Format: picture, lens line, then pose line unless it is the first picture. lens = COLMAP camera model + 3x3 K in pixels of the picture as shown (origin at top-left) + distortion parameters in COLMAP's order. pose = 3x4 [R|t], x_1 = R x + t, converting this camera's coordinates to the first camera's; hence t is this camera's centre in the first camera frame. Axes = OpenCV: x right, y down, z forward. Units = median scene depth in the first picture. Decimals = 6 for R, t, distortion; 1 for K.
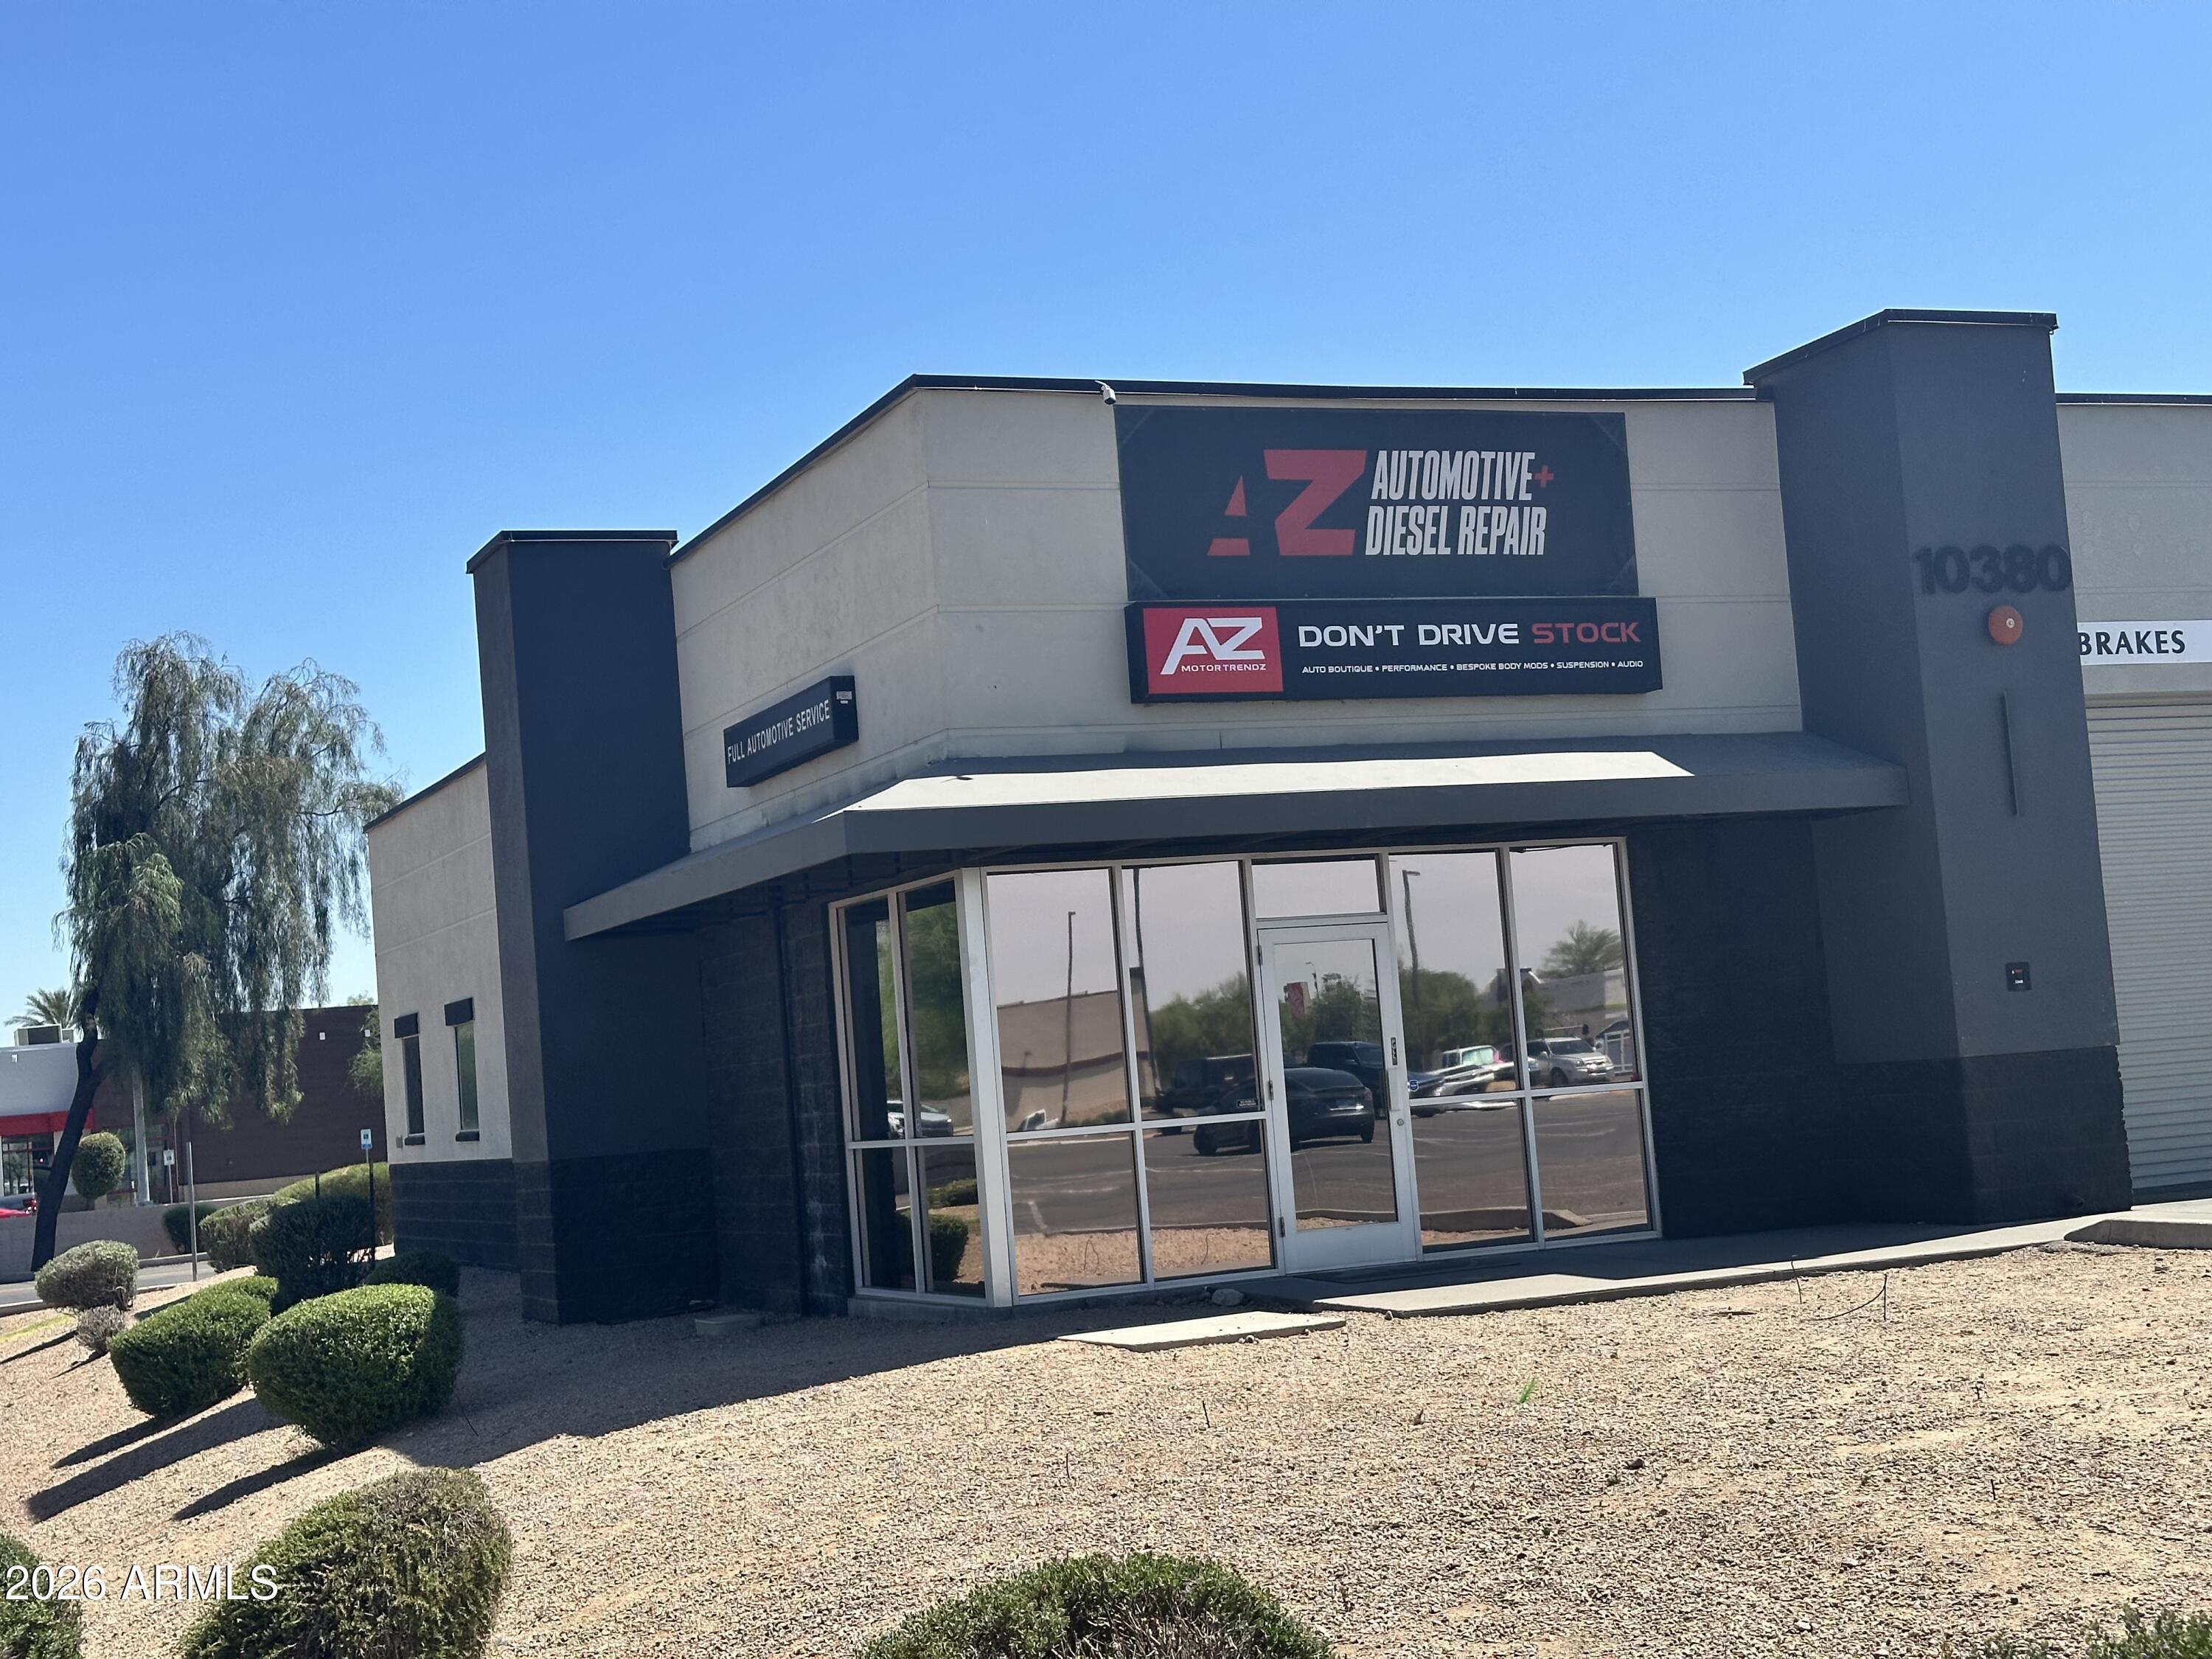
lens RADIAL K [[3152.1, 0, 1106.0], [0, 3152.1, 829.5], [0, 0, 1]] dist [0.050154, 0.018699]
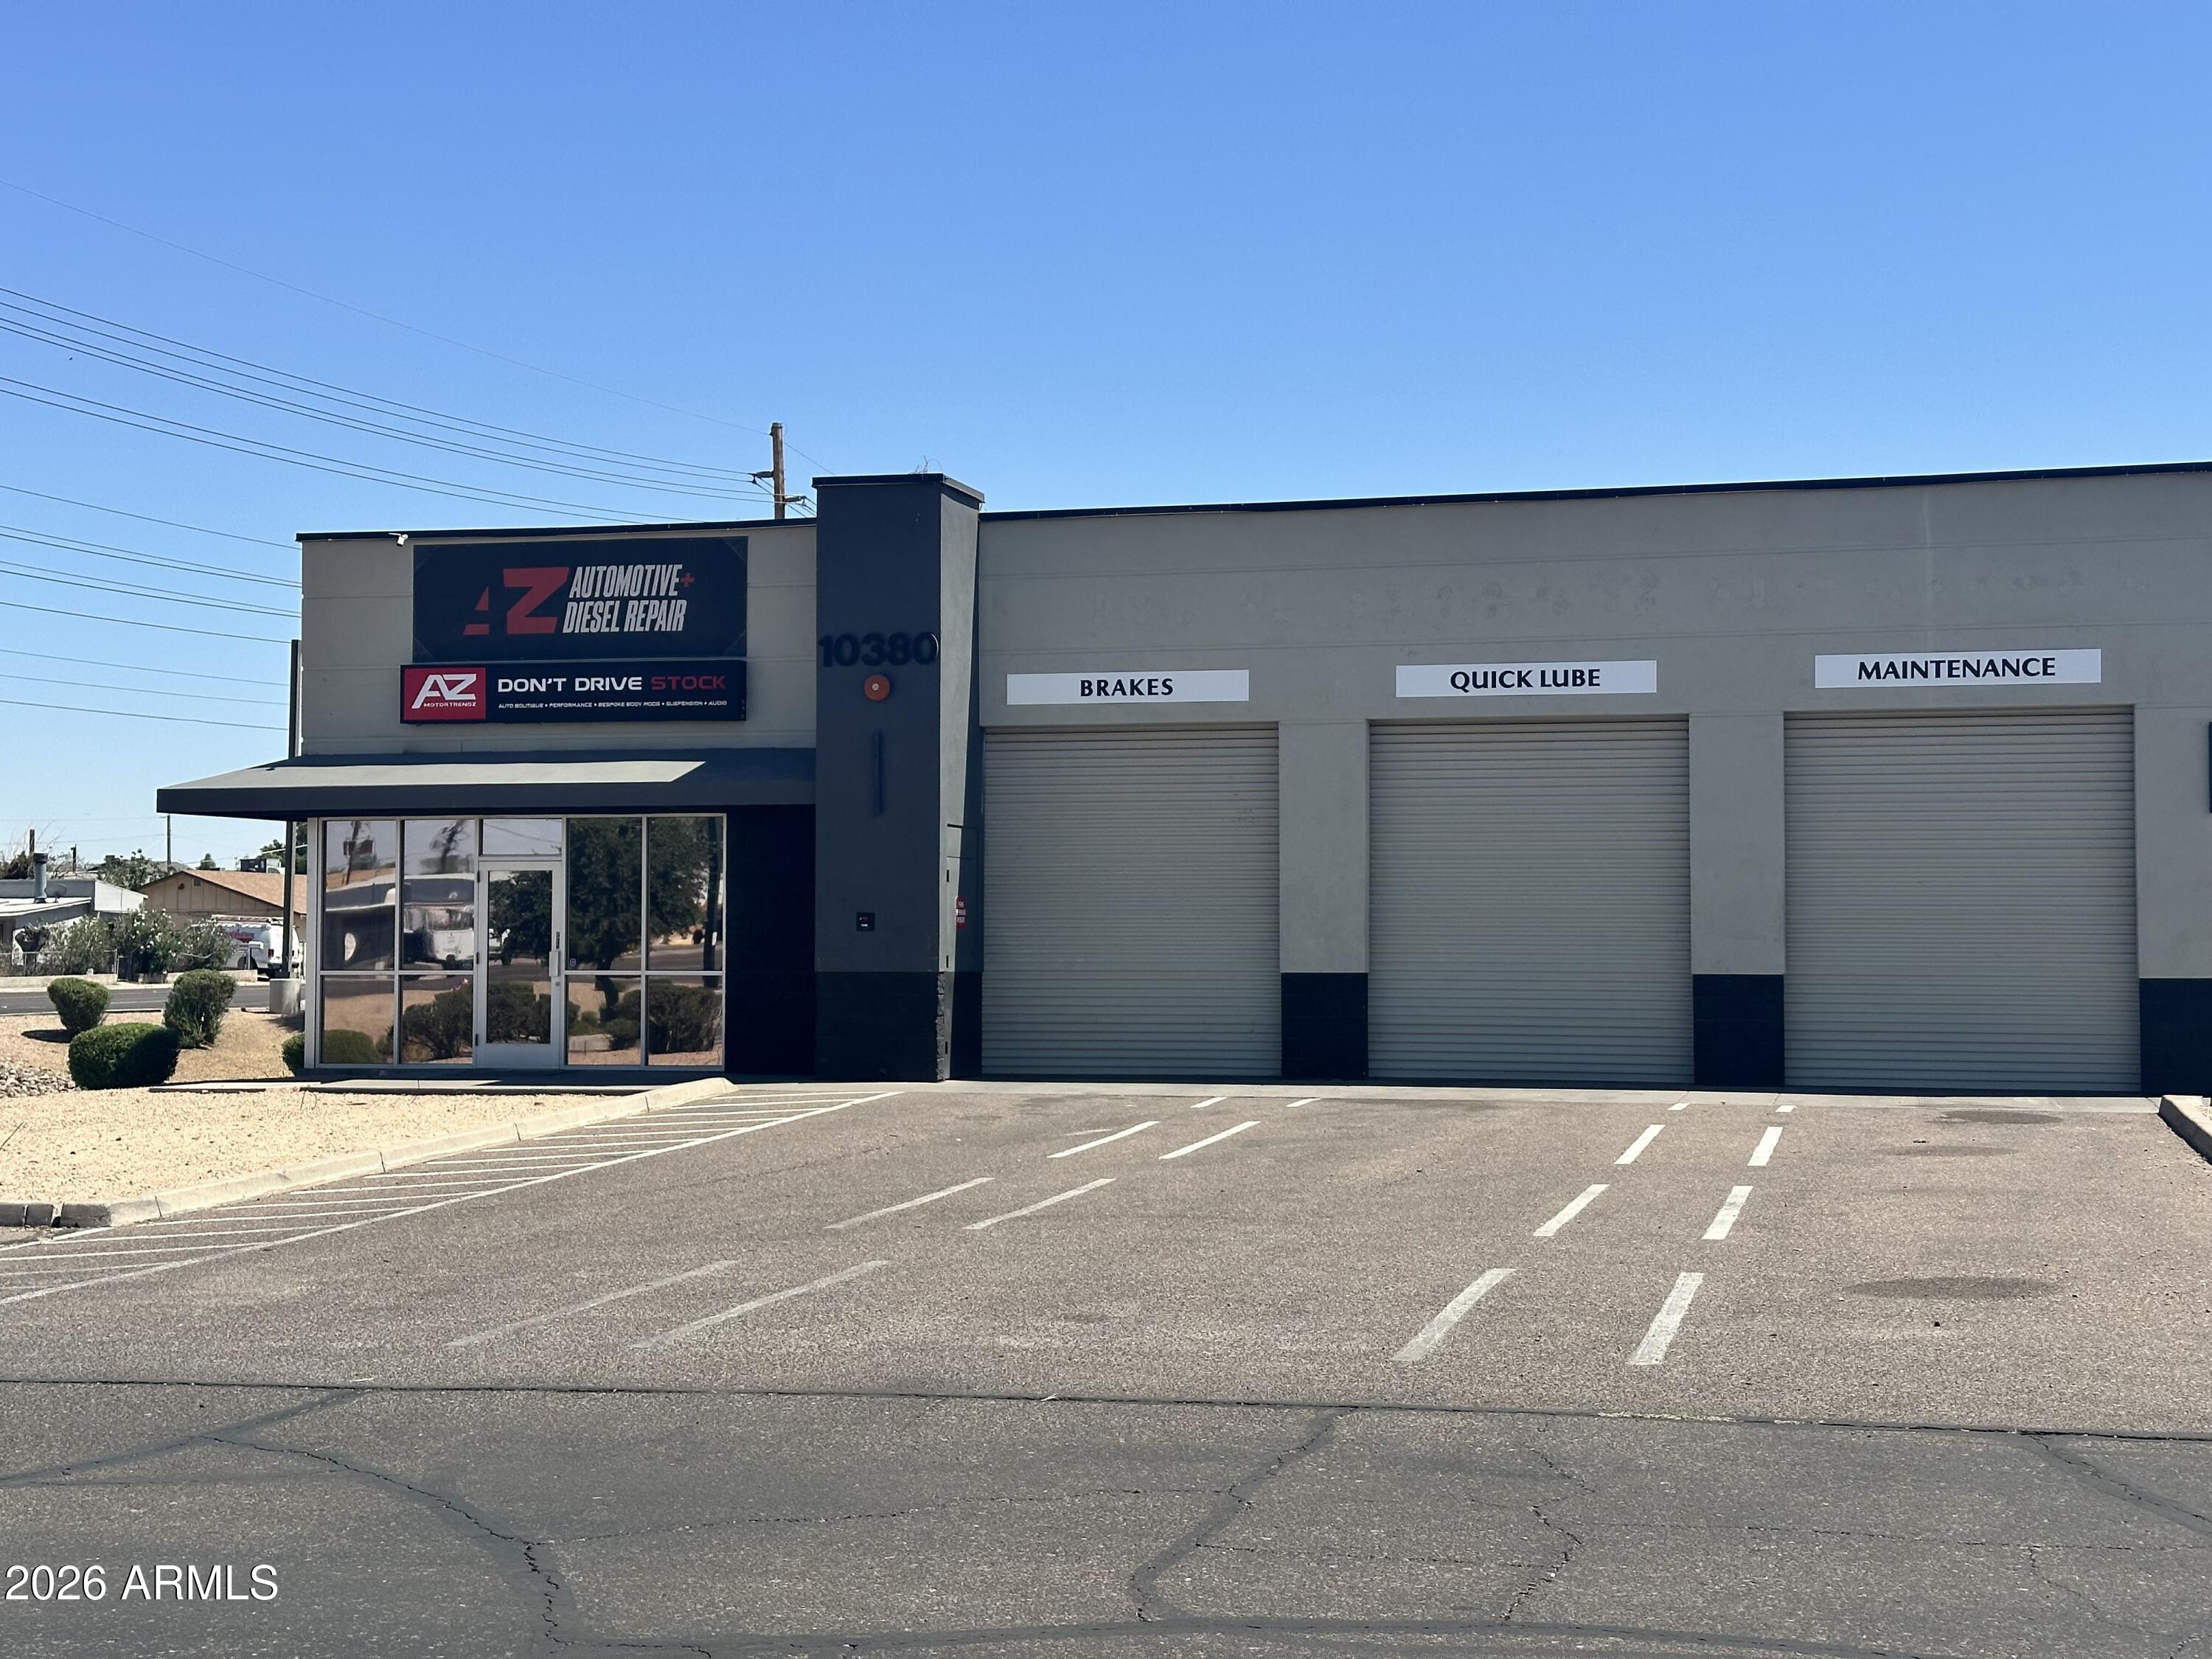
lens RADIAL K [[3152.1, 0, 1106.0], [0, 3152.1, 829.5], [0, 0, 1]] dist [0.050154, 0.018699]
pose [[0.802227, 0.057307, -0.594263, 1.264154], [-0.012607, 0.996787, 0.079104, -0.117297], [0.596887, -0.055967, 0.800371, -0.133304]]
